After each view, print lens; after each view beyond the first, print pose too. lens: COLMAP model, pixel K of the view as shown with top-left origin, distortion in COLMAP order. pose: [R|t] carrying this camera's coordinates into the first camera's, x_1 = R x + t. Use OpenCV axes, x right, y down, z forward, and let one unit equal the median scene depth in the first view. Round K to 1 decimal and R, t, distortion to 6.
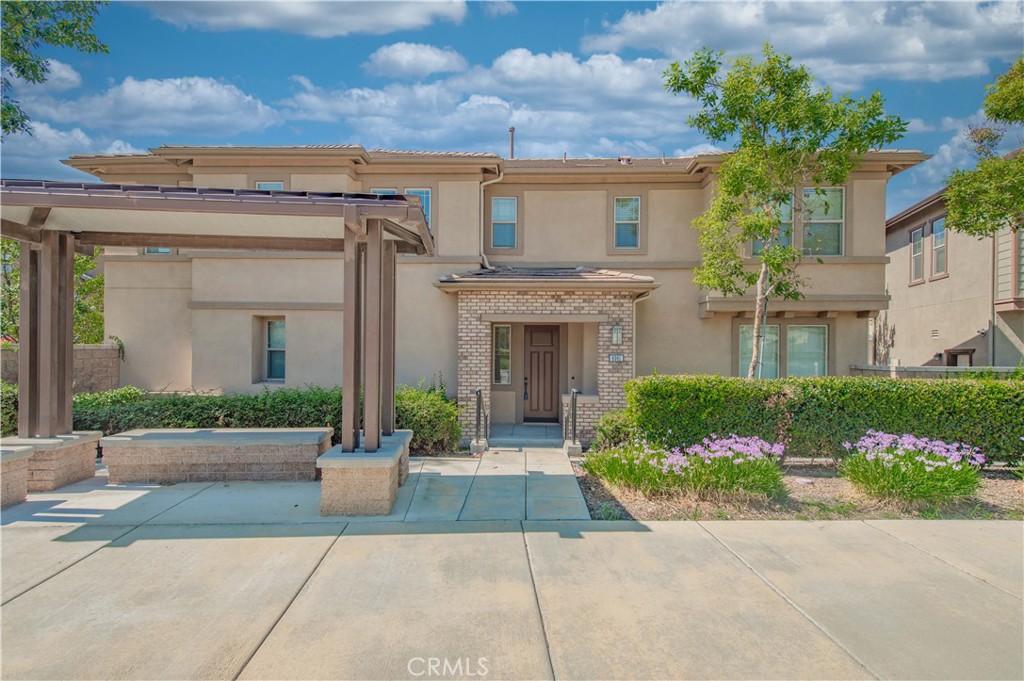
lens RADIAL K [[516.8, 0, 510.8], [0, 516.8, 344.8], [0, 0, 1]] dist [0.010713, 0.000243]
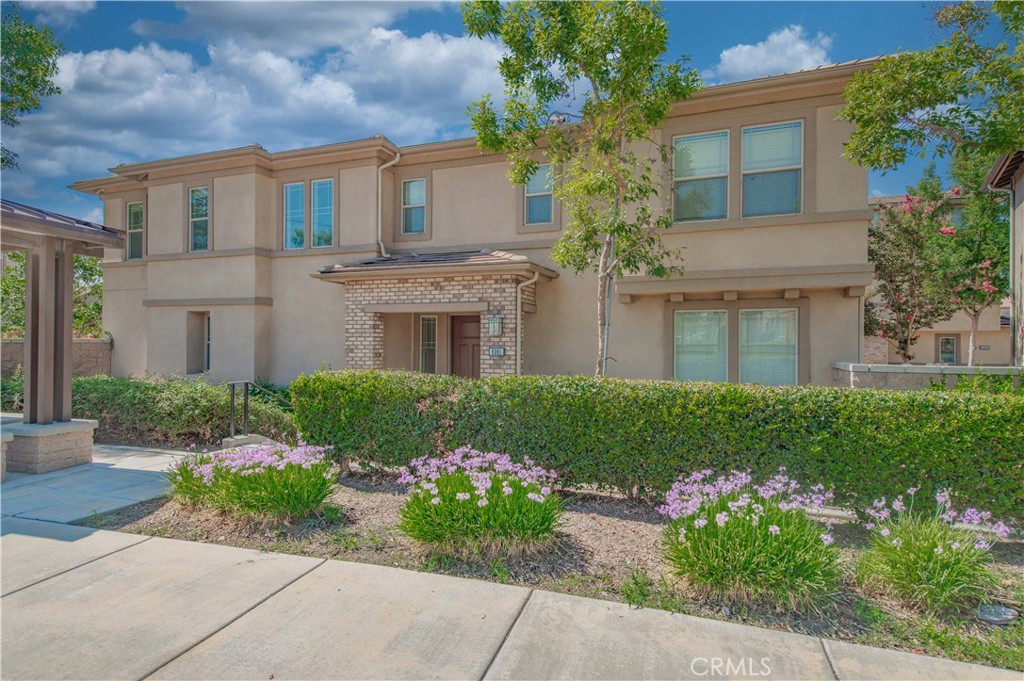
lens RADIAL K [[546.3, 0, 509.3], [0, 546.3, 336.7], [0, 0, 1]] dist [0.007908, 0.000042]
pose [[0.943622, -0.005688, -0.330975, 0.519592], [0.004551, 0.999981, -0.004211, 0.004267], [0.330993, 0.002467, 0.943630, 0.138283]]
